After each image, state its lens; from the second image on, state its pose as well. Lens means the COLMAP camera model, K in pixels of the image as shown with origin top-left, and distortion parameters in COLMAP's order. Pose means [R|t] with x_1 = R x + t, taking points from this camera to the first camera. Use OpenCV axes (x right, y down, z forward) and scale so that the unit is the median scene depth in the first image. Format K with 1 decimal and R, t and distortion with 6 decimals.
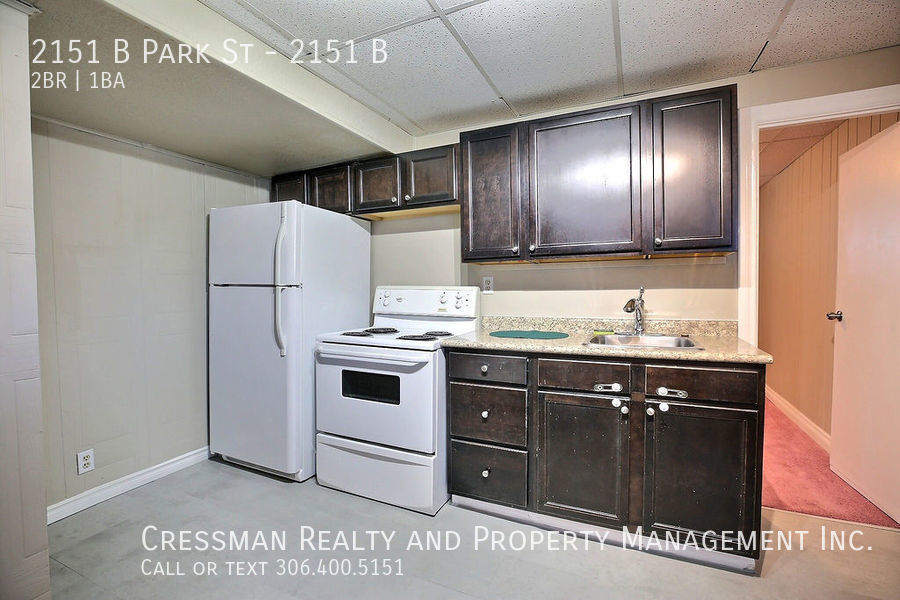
lens RADIAL K [[411.8, 0, 451.0], [0, 411.8, 299.4], [0, 0, 1]] dist [-0.030252, 0.000338]
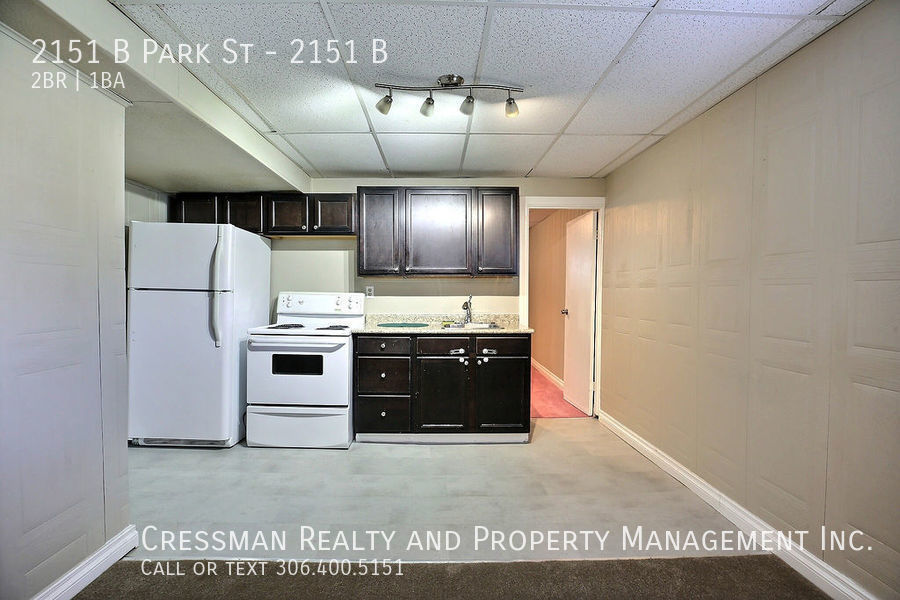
lens RADIAL K [[411.8, 0, 446.9], [0, 411.8, 300.6], [0, 0, 1]] dist [-0.030252, 0.000338]
pose [[0.899280, 0.004203, 0.437354, -0.336979], [-0.000058, 0.999955, -0.009491, 0.009400], [-0.437374, 0.008510, 0.899239, -0.449418]]
